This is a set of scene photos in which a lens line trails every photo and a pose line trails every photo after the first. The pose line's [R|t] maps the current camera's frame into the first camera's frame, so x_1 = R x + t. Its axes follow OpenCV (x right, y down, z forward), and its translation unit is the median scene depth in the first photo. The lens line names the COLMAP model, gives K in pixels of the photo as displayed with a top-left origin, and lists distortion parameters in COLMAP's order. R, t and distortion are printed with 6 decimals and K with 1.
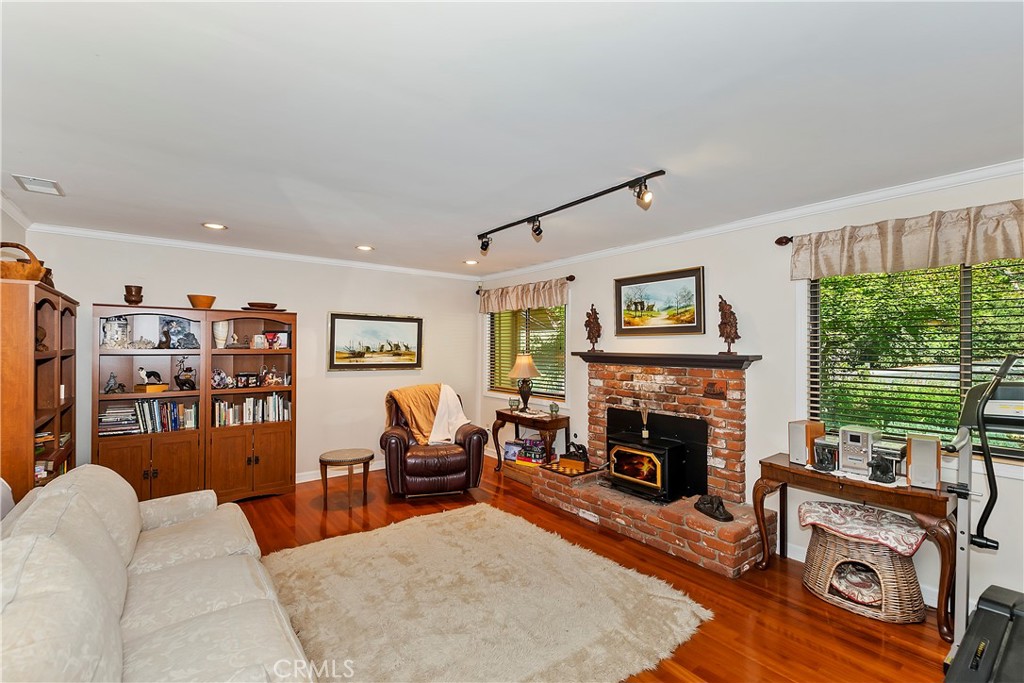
lens RADIAL K [[456.7, 0, 507.5], [0, 456.7, 341.2], [0, 0, 1]] dist [0.000141, -0.000032]
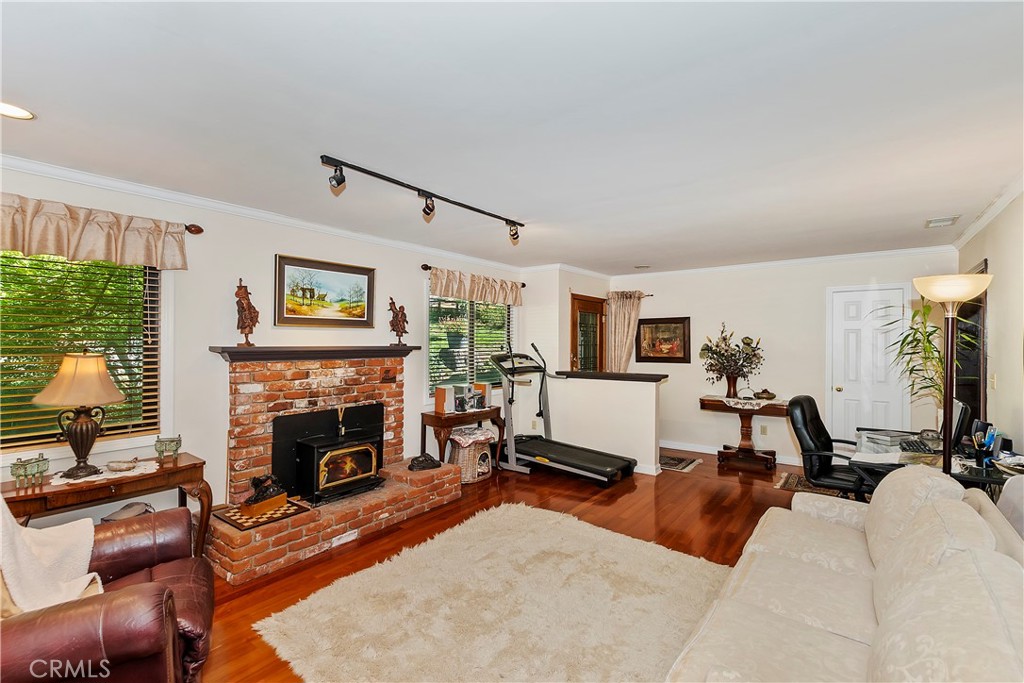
lens RADIAL K [[456.7, 0, 507.5], [0, 456.7, 341.2], [0, 0, 1]] dist [0.000141, -0.000032]
pose [[-0.268906, -0.004625, 0.963155, -0.705236], [-0.015888, 0.999874, 0.000365, 0.009938], [-0.963035, -0.015205, -0.268946, 0.919471]]
